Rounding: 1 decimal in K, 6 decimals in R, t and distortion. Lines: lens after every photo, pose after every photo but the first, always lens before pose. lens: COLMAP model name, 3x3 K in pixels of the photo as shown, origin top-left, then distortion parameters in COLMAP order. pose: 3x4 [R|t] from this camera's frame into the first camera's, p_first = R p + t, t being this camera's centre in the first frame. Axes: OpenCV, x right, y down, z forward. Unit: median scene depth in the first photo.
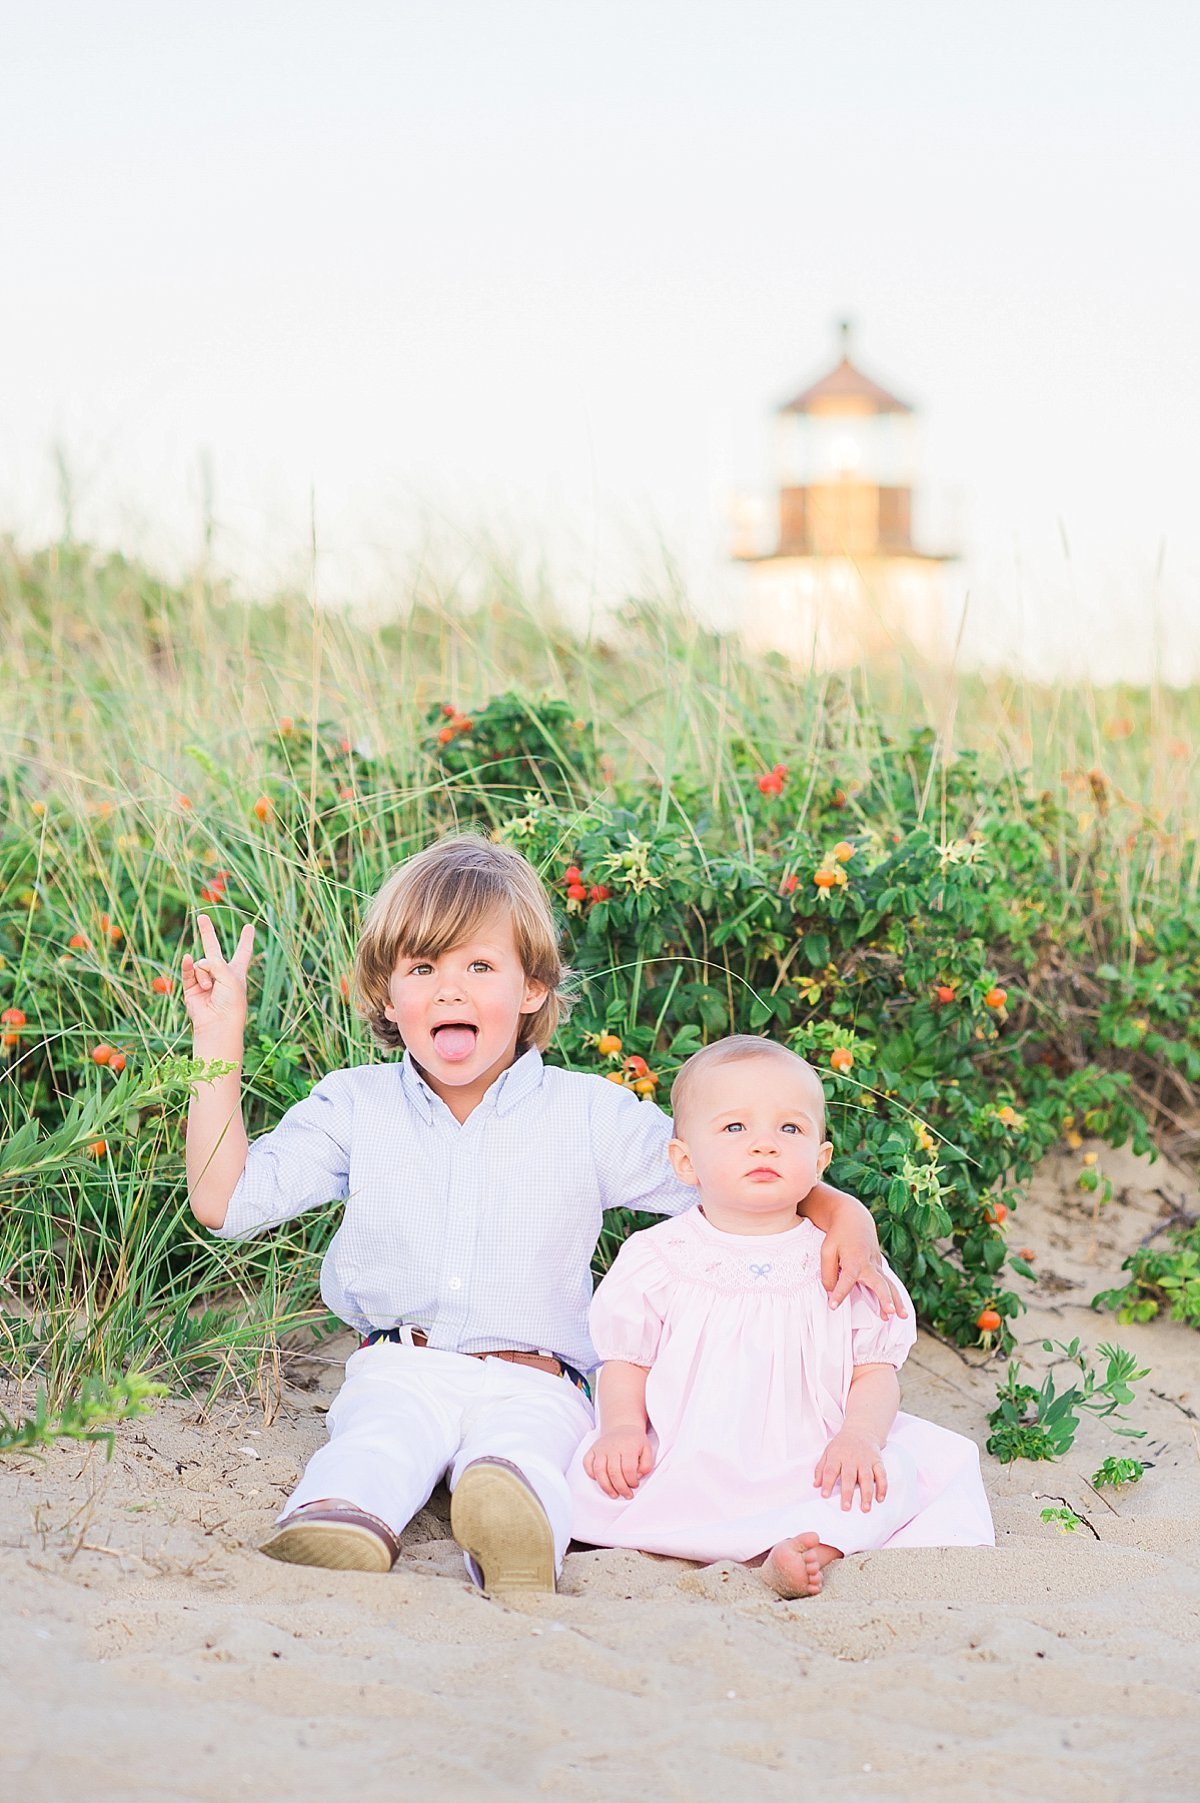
lens RADIAL K [[4826.5, 0, 600.0], [0, 4826.5, 901.5], [0, 0, 1]] dist [-0.006039, -0.097794]
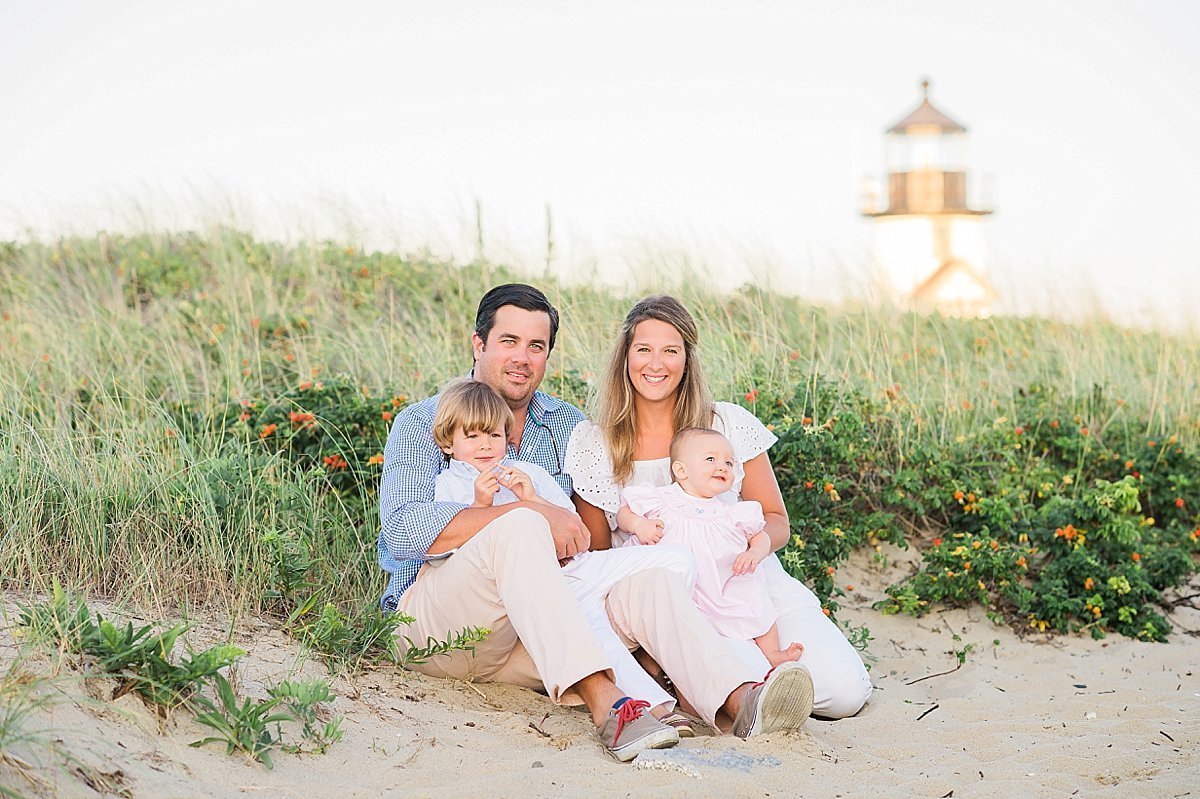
lens RADIAL K [[2795.3, 0, 600.0], [0, 2795.3, 399.5], [0, 0, 1]] dist [-0.070329, 0.250844]
pose [[0.997207, -0.011718, -0.073763, 0.068038], [0.011592, 0.999931, -0.002137, -0.022525], [0.073783, 0.001276, 0.997273, -0.451175]]
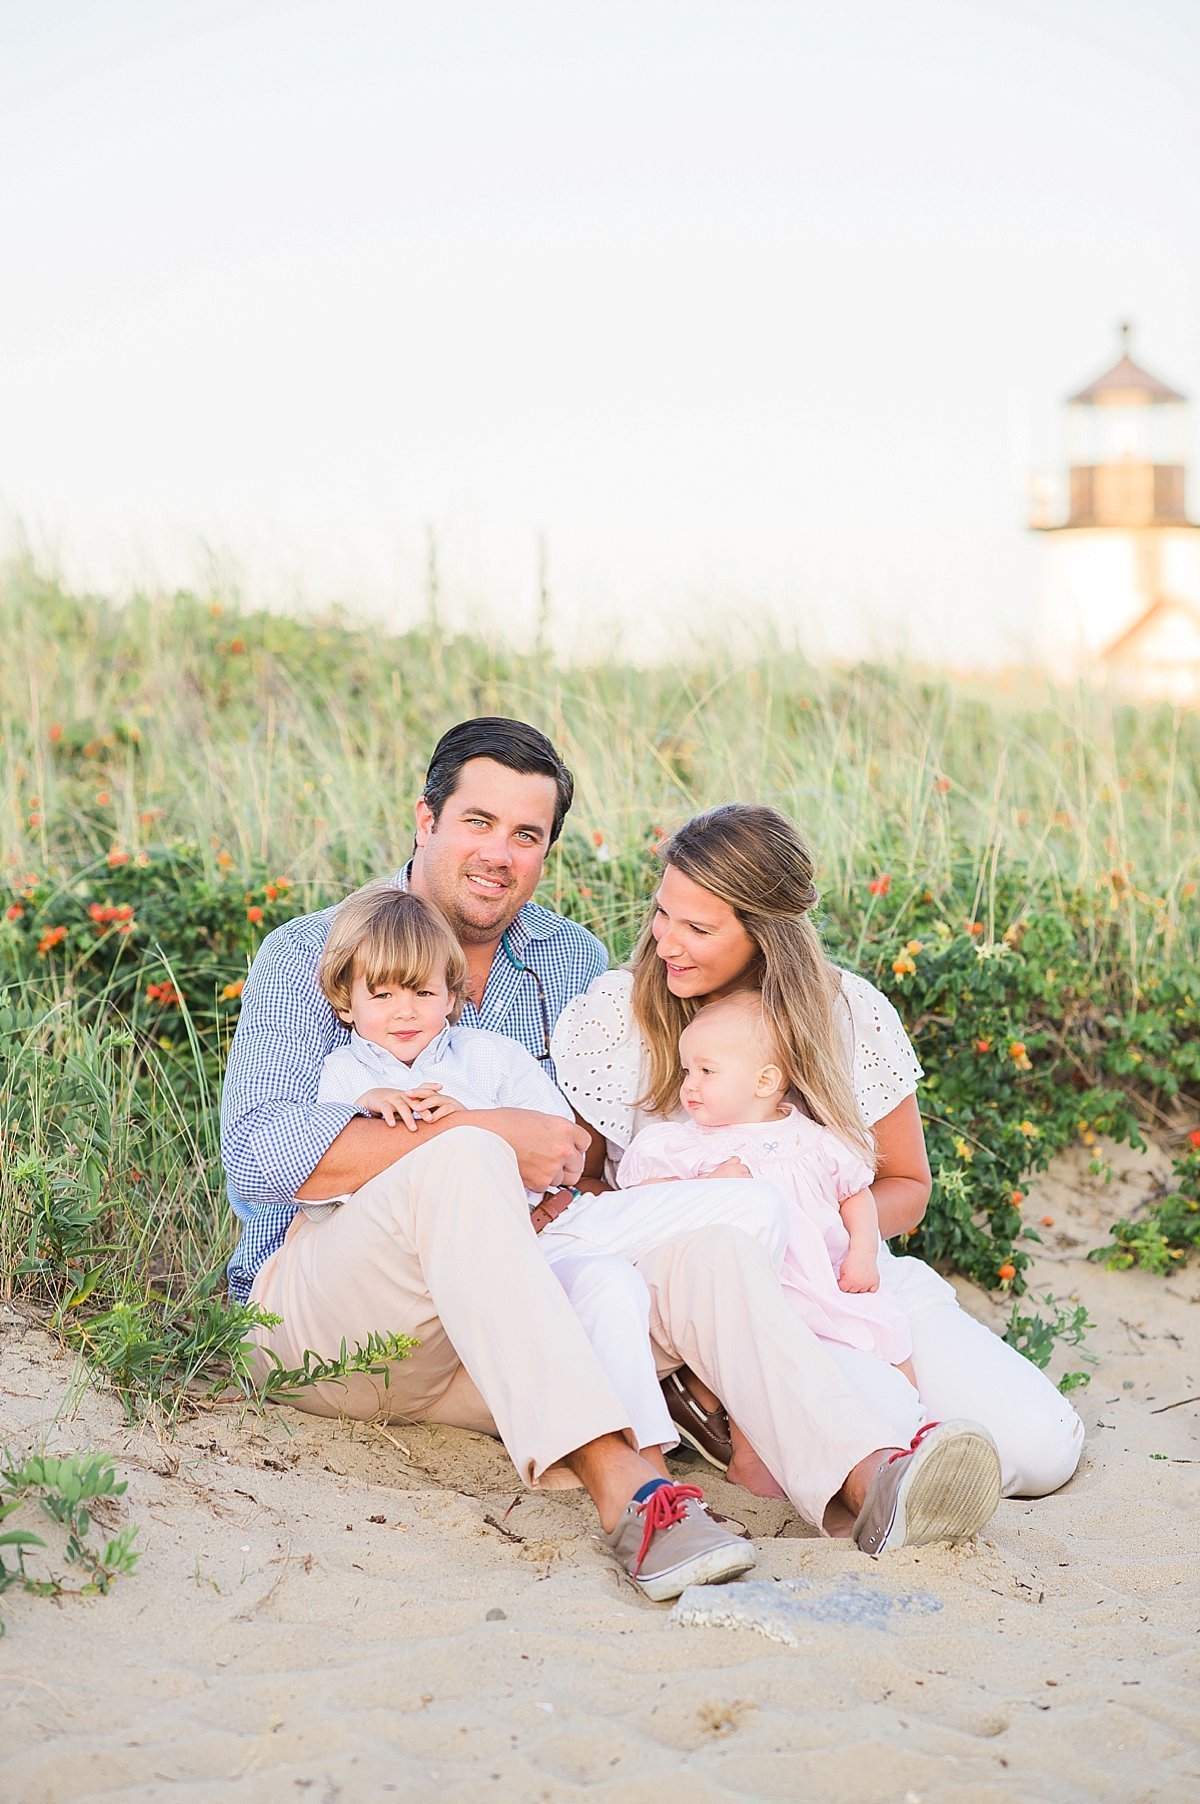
lens RADIAL K [[4176.4, 0, 600.7], [0, 4176.4, 991.3], [0, 0, 1]] dist [-0.098888, -0.131247]
pose [[0.996720, -0.004839, -0.080779, 0.056784], [0.008410, 0.998999, 0.043924, -0.052003], [0.080485, -0.044459, 0.995764, -0.253002]]
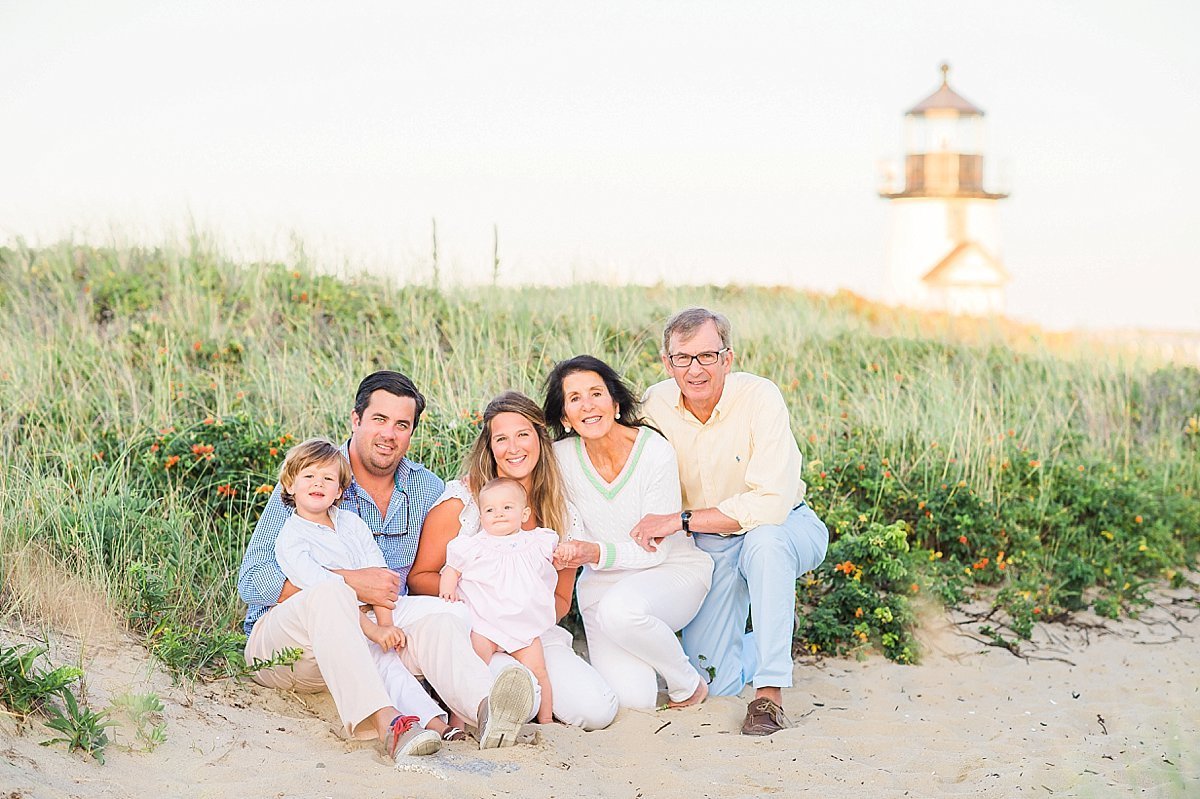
lens RADIAL K [[2795.3, 0, 600.0], [0, 2795.3, 399.5], [0, 0, 1]] dist [-0.070329, 0.250844]
pose [[0.995909, 0.012622, -0.089480, 0.209664], [-0.011557, 0.999856, 0.012414, -0.077346], [0.089624, -0.011329, 0.995911, -0.700158]]
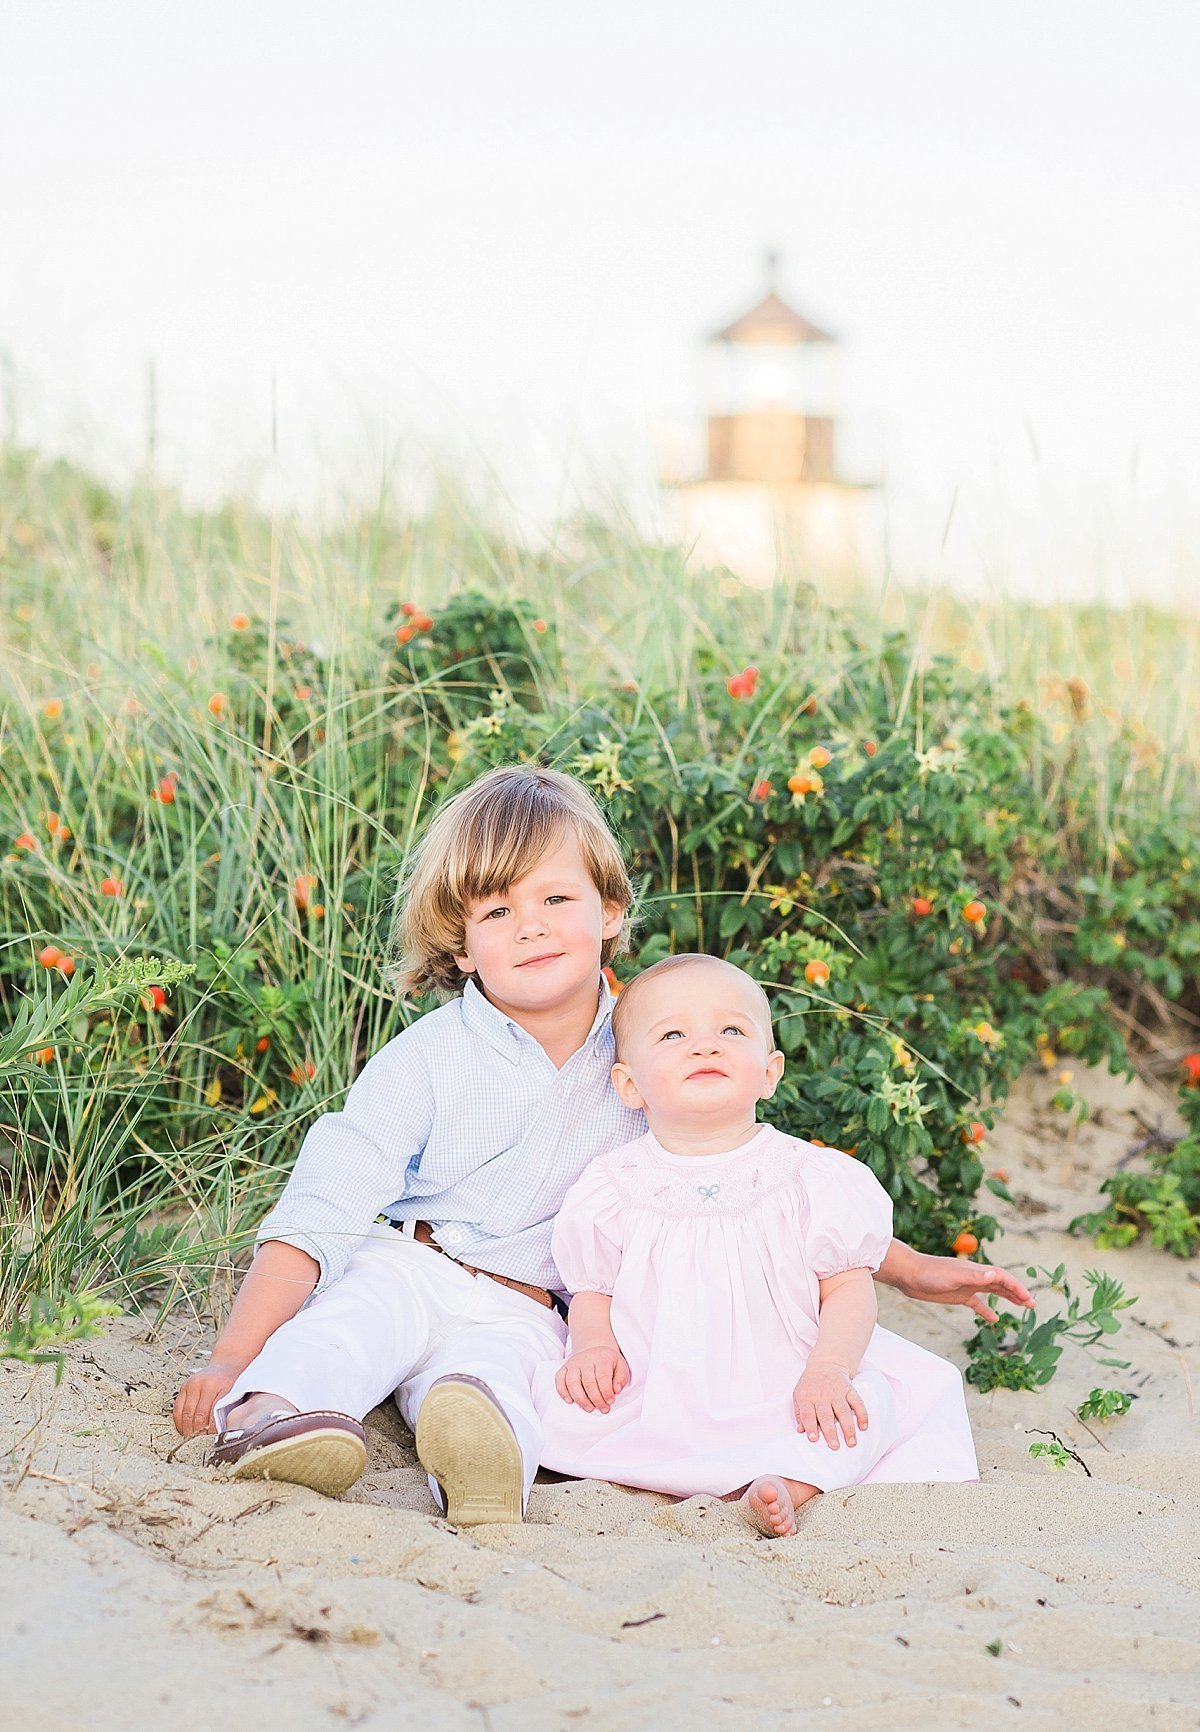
lens RADIAL K [[4700.3, 0, 508.1], [0, 4700.3, 902.4], [0, 0, 1]] dist [0.013153, -0.554768]
pose [[0.999919, 0.012436, -0.002828, -0.008549], [-0.012385, 0.999771, 0.017461, 0.003039], [0.003044, -0.017424, 0.999844, 0.057270]]
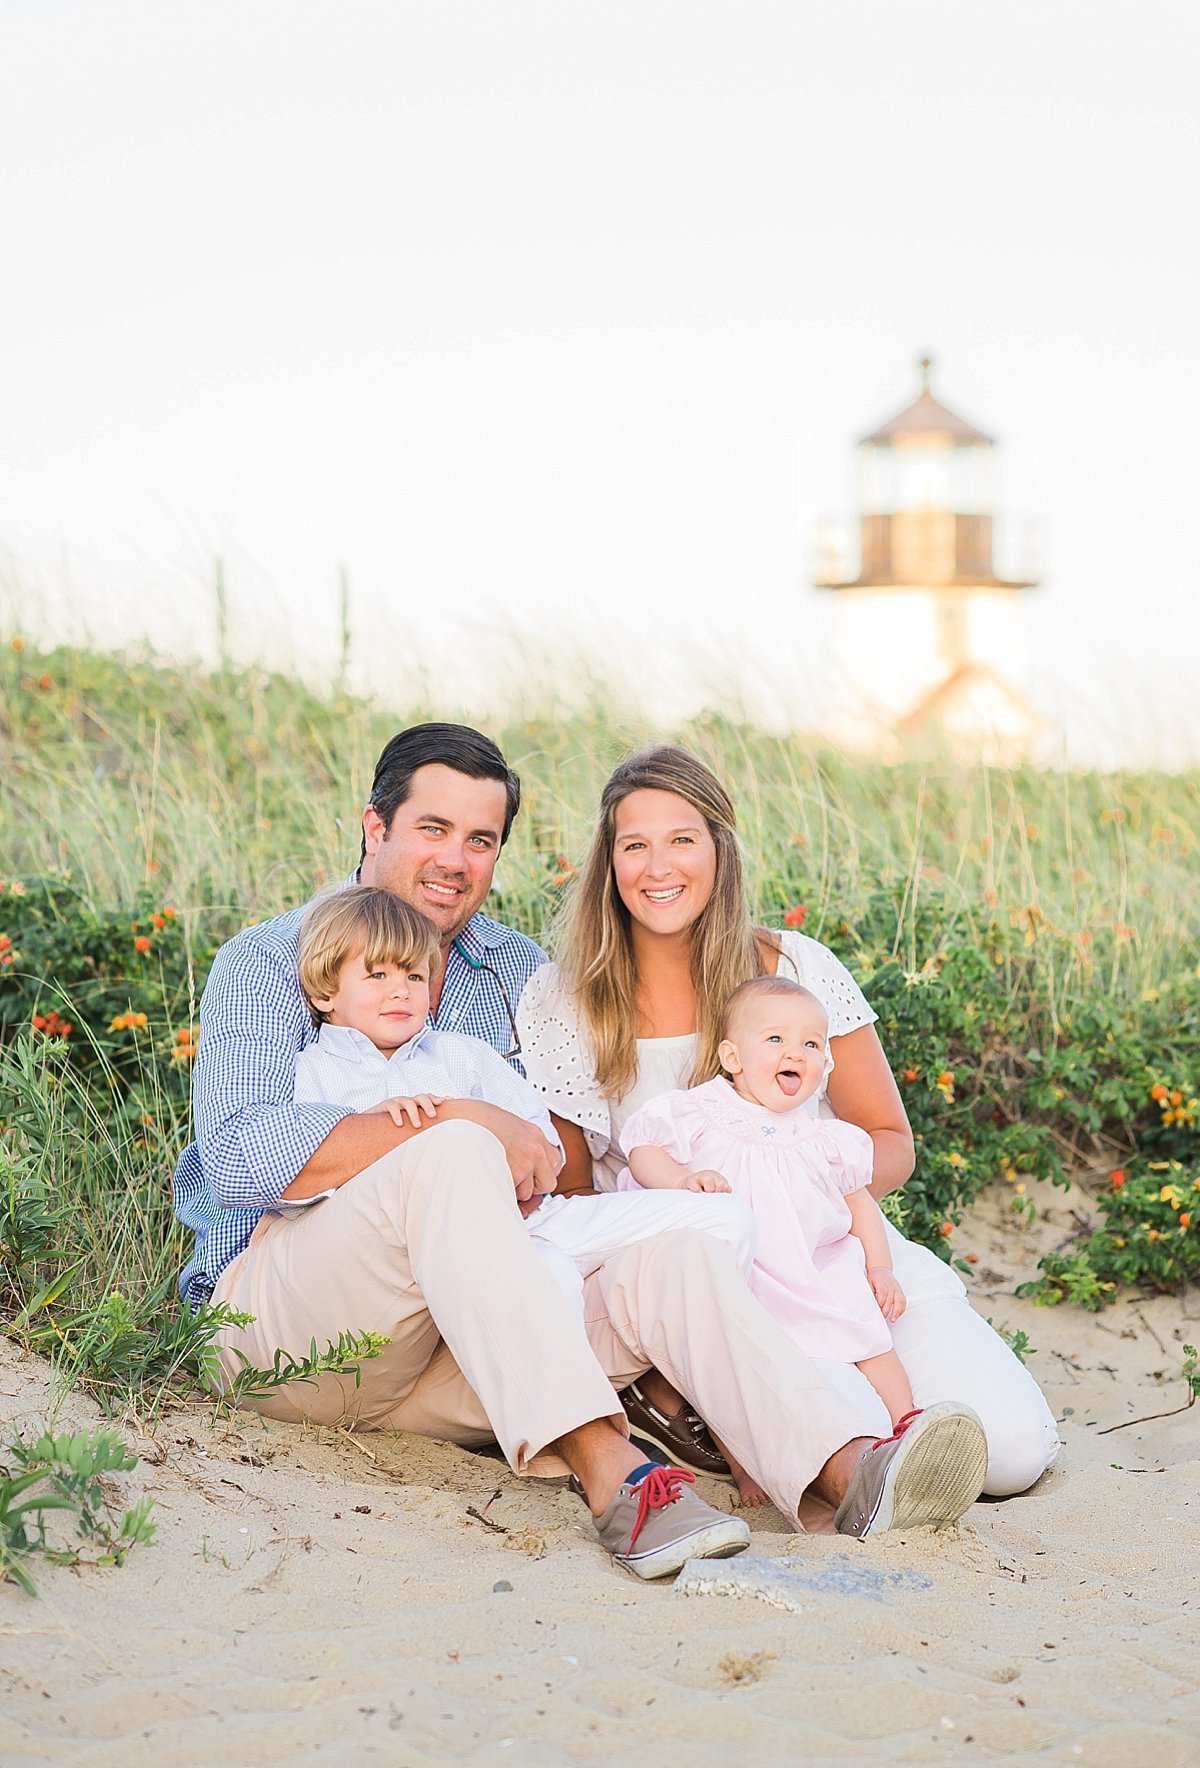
lens RADIAL K [[4804.5, 0, 600.0], [0, 4804.5, 884.0], [0, 0, 1]] dist [-0.026720, -0.404287]
pose [[0.999813, -0.000680, -0.019314, 0.006798], [0.000595, 0.999990, -0.004426, -0.030160], [0.019317, 0.004414, 0.999804, -0.411338]]
